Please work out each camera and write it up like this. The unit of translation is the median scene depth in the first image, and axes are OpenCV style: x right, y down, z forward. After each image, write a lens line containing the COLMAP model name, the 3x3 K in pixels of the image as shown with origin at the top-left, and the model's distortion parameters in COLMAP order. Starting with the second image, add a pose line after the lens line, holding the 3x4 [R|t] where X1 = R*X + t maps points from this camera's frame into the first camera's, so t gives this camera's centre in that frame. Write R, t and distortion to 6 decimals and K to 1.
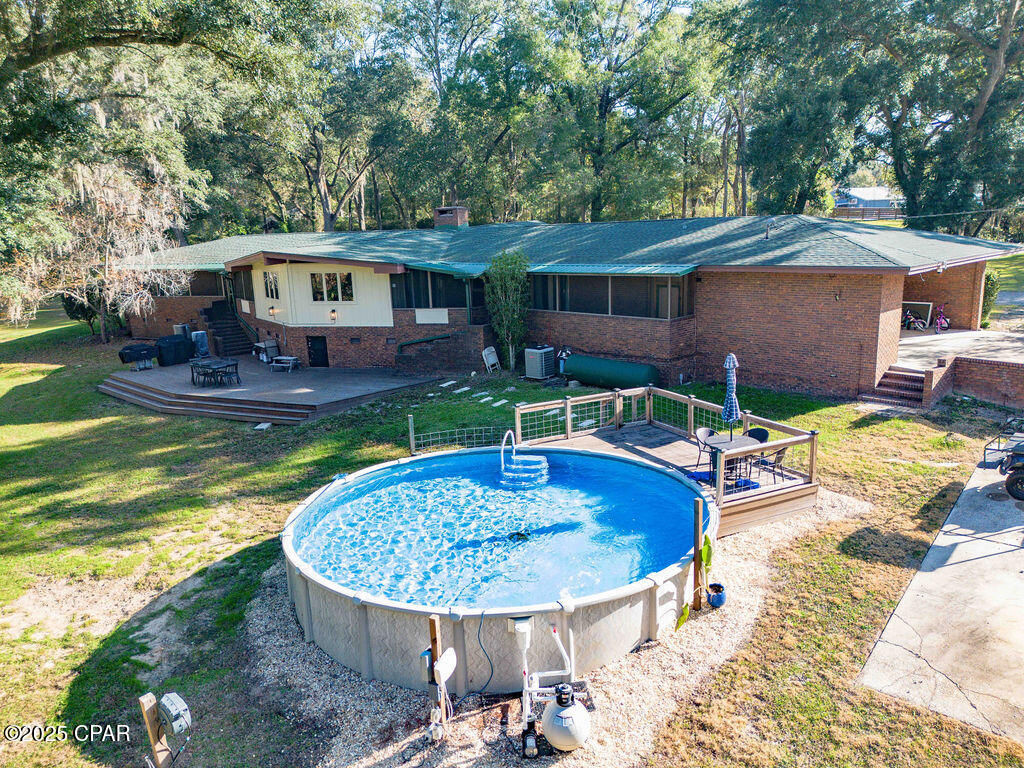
lens RADIAL K [[758.1, 0, 512.0], [0, 758.1, 384.0], [0, 0, 1]] dist [0.095895, -0.103087]
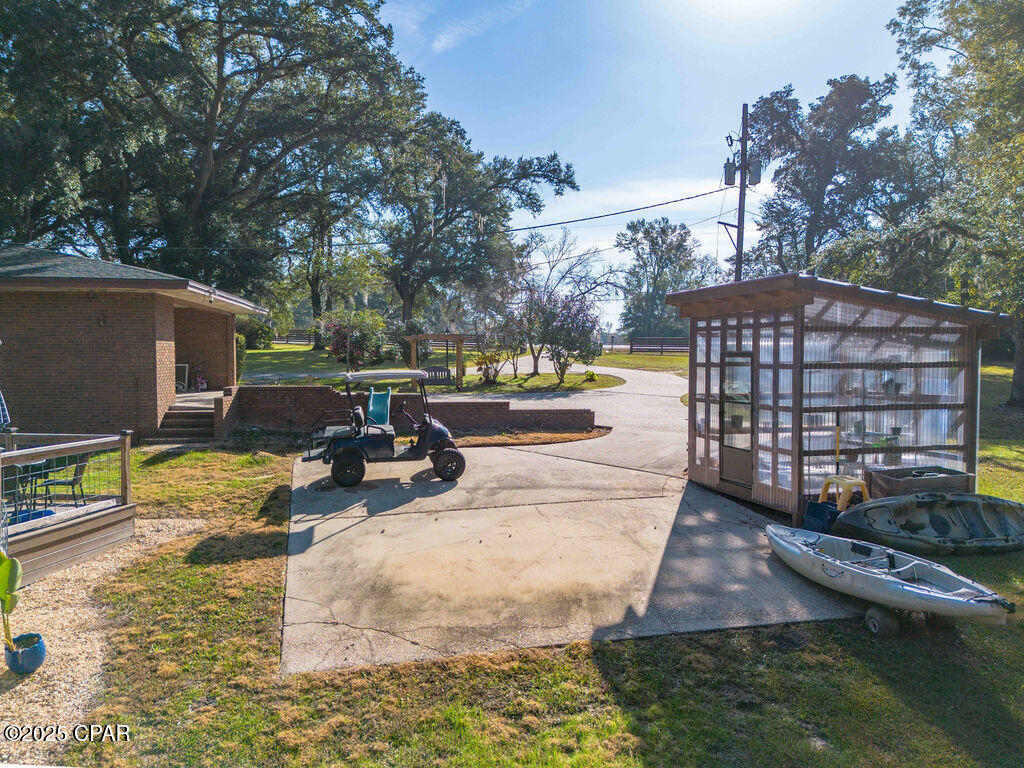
lens RADIAL K [[758.1, 0, 512.0], [0, 758.1, 384.0], [0, 0, 1]] dist [0.095895, -0.103087]
pose [[0.561631, 0.014108, 0.827268, -0.017378], [0.177440, 0.974538, -0.137083, 0.210259], [-0.808138, 0.223780, 0.544827, 0.313561]]
